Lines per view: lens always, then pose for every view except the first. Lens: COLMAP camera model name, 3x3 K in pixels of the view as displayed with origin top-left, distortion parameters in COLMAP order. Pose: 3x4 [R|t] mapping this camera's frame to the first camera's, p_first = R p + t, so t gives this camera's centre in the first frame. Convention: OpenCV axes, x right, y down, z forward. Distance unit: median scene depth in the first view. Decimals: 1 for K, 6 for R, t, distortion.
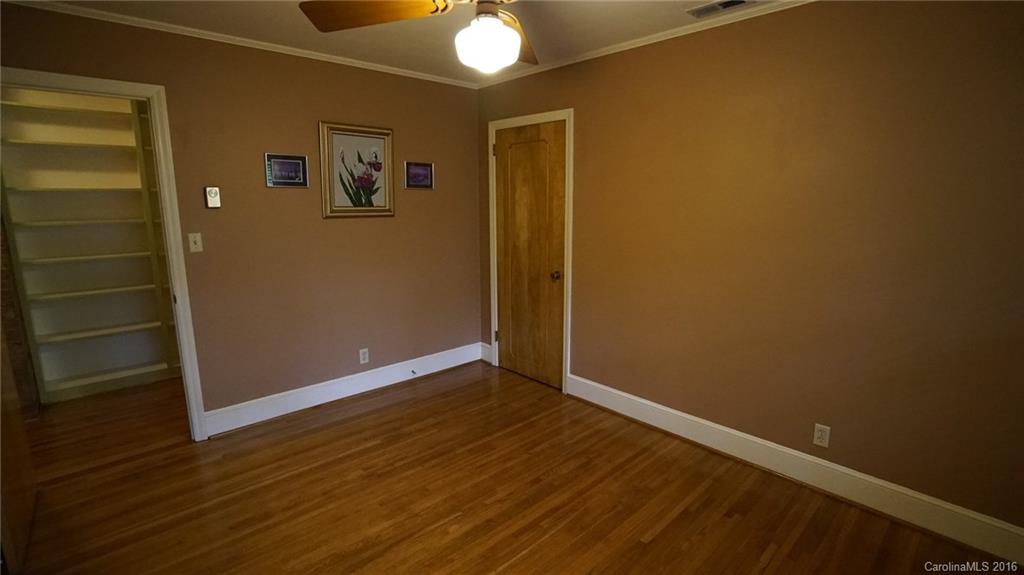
lens RADIAL K [[468.8, 0, 510.8], [0, 468.8, 284.6], [0, 0, 1]] dist [-0.032412, 0.002491]
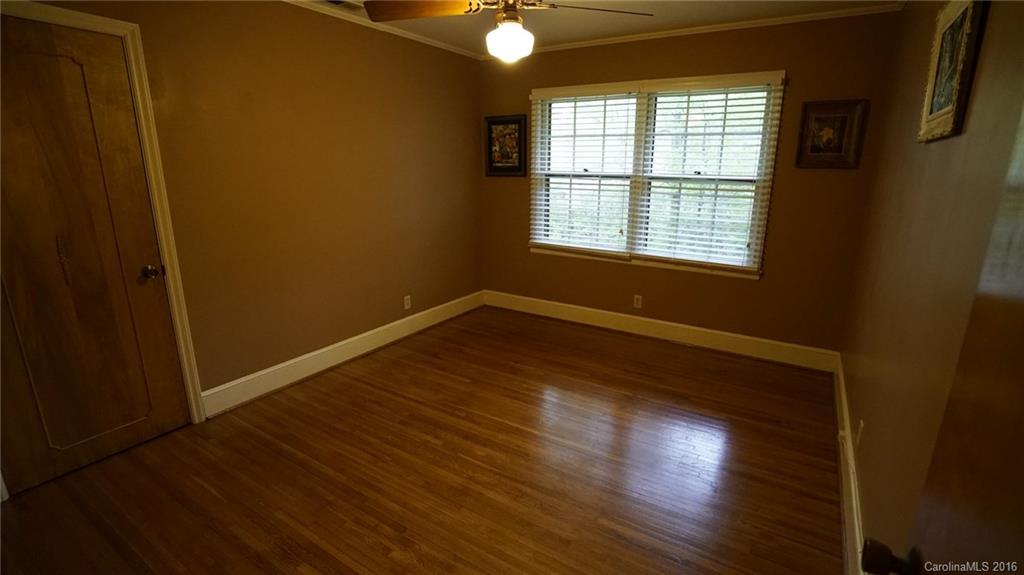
lens RADIAL K [[468.8, 0, 515.2], [0, 468.8, 286.6], [0, 0, 1]] dist [-0.032412, 0.002491]
pose [[-0.253889, -0.242037, 0.936461, -0.945258], [0.161916, 0.943887, 0.287854, -0.150244], [-0.953585, 0.224711, -0.200453, 0.891832]]
